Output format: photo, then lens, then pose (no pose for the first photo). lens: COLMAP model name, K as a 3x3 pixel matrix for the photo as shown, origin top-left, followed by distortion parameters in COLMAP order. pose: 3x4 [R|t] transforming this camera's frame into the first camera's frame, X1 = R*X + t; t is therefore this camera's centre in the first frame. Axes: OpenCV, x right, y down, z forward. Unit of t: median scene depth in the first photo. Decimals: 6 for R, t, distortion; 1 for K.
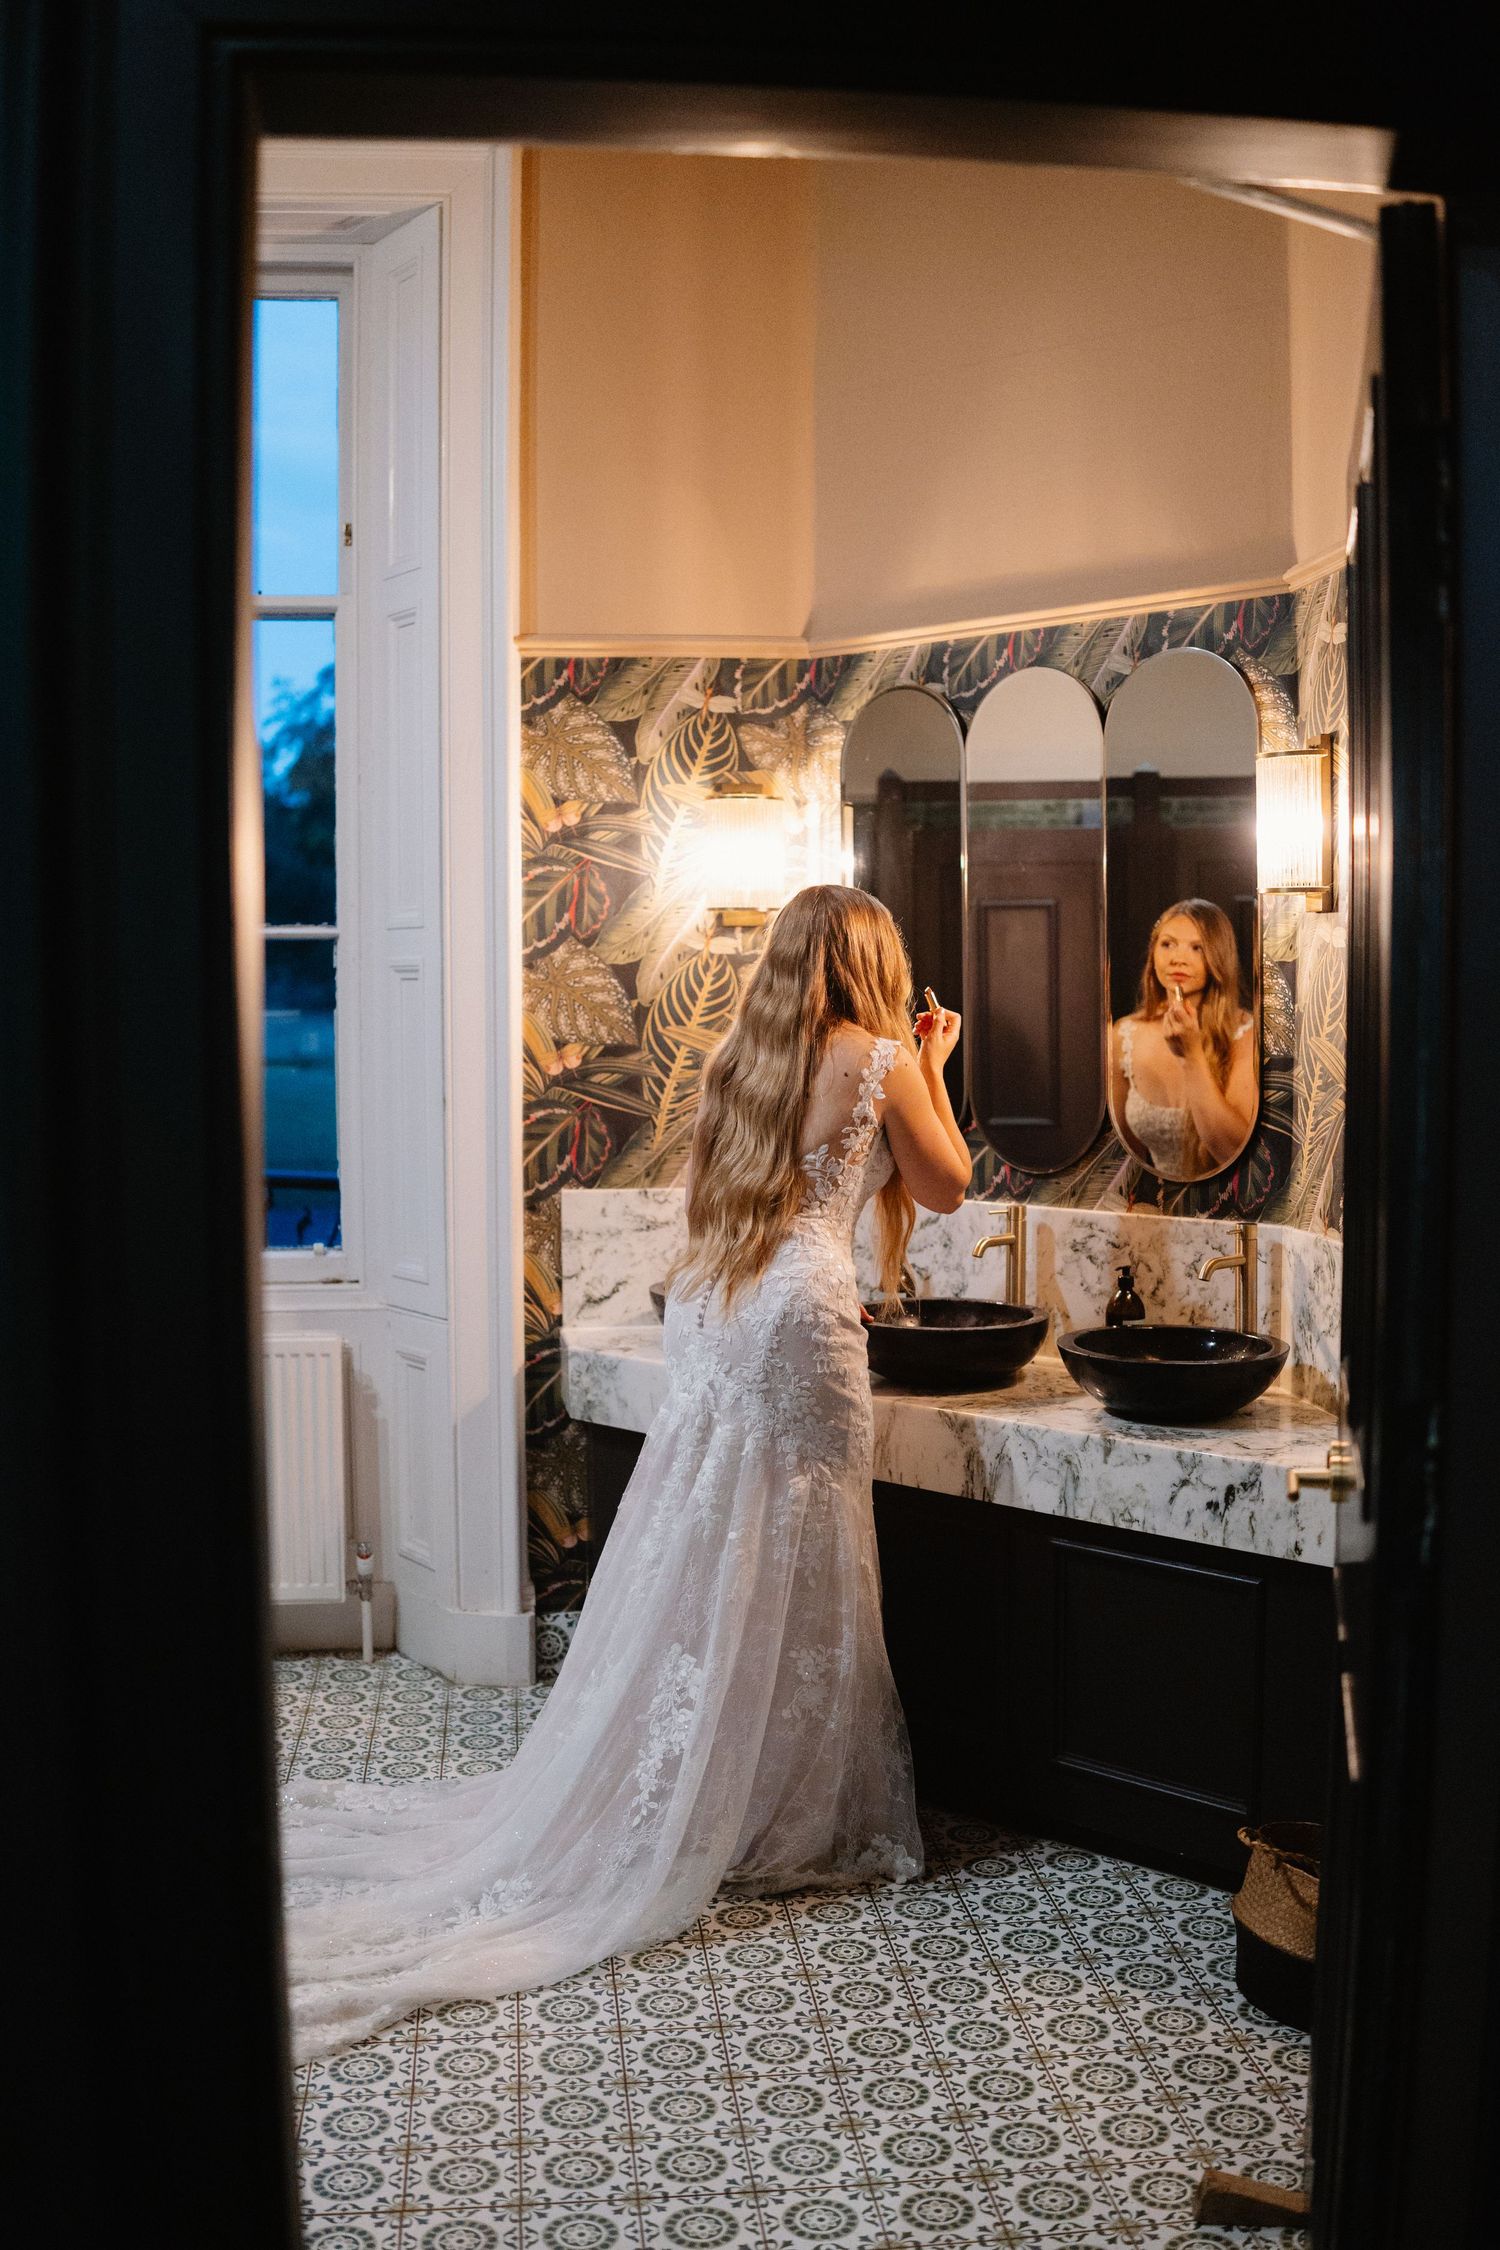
lens RADIAL K [[2236.5, 0, 750.0], [0, 2236.5, 1125.0], [0, 0, 1]] dist [-0.136897, -0.011192]
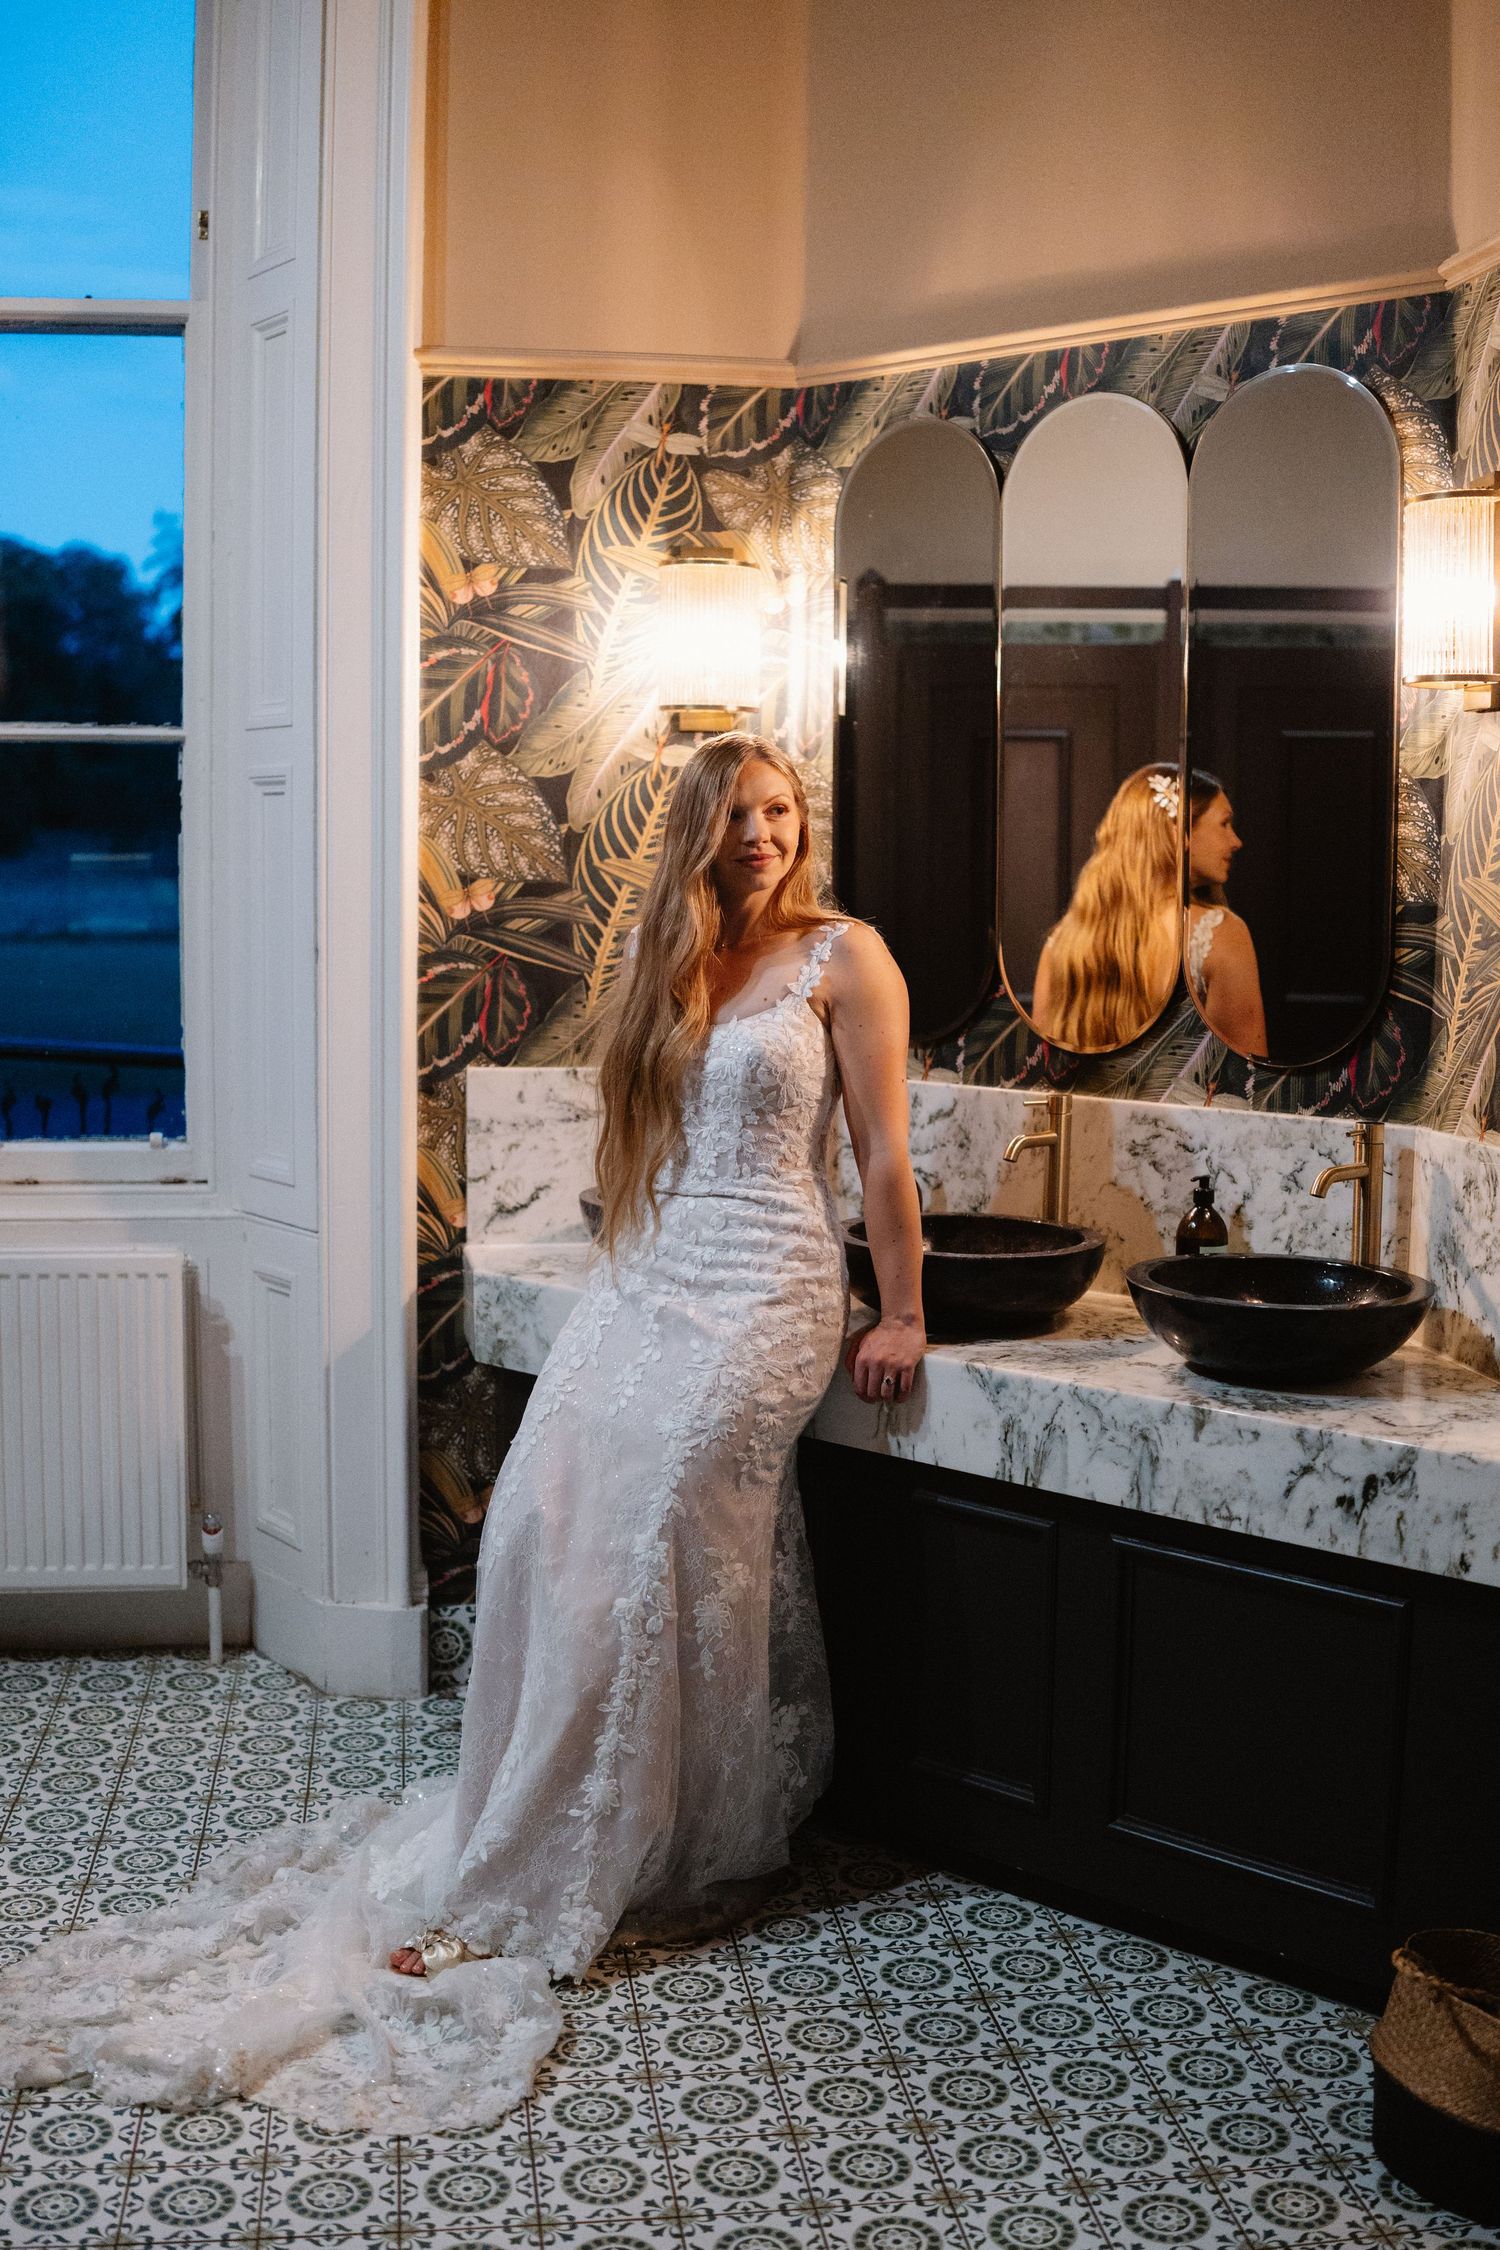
lens RADIAL K [[2409.1, 0, 763.2], [0, 2409.1, 1135.8], [0, 0, 1]] dist [-0.133509, -0.015549]
pose [[0.999153, 0.013473, 0.038891, -0.014153], [-0.015427, 0.998610, 0.050397, 0.009504], [-0.038158, -0.050954, 0.997972, 0.167218]]
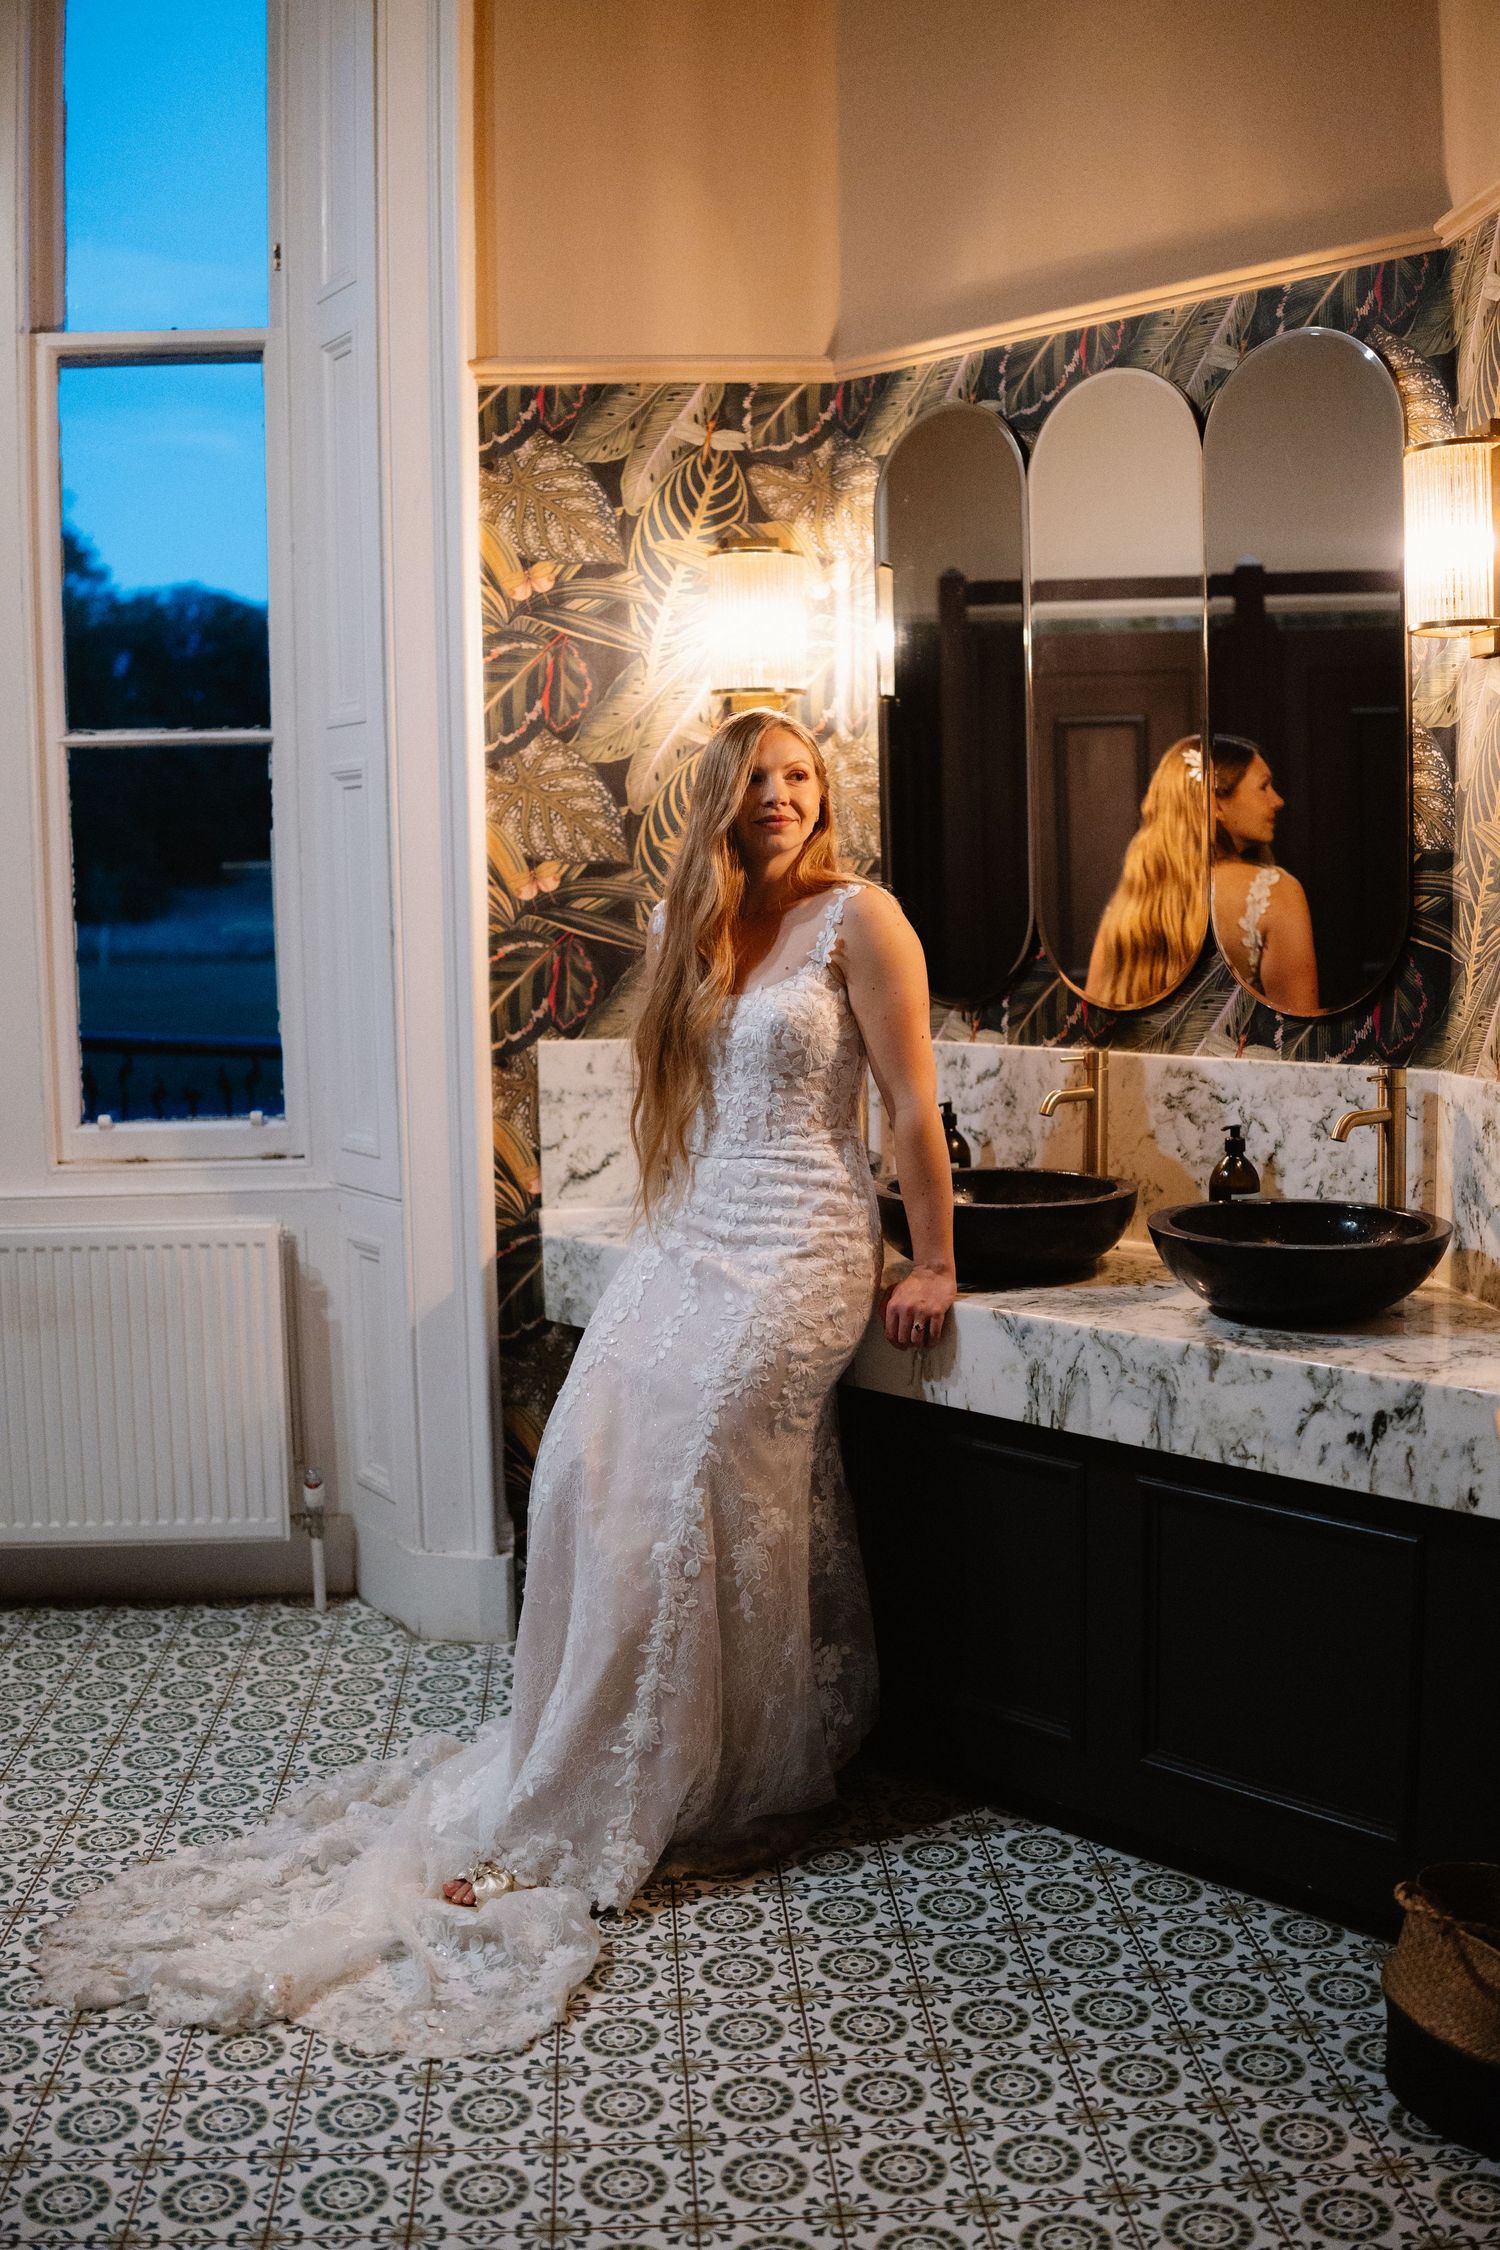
lens RADIAL K [[2236.5, 0, 750.0], [0, 2236.5, 1125.0], [0, 0, 1]] dist [-0.136897, -0.011192]
pose [[0.999136, -0.007874, -0.040812, 0.027597], [0.009880, 0.998740, 0.049196, 0.021265], [0.040373, -0.049557, 0.997955, 0.194946]]
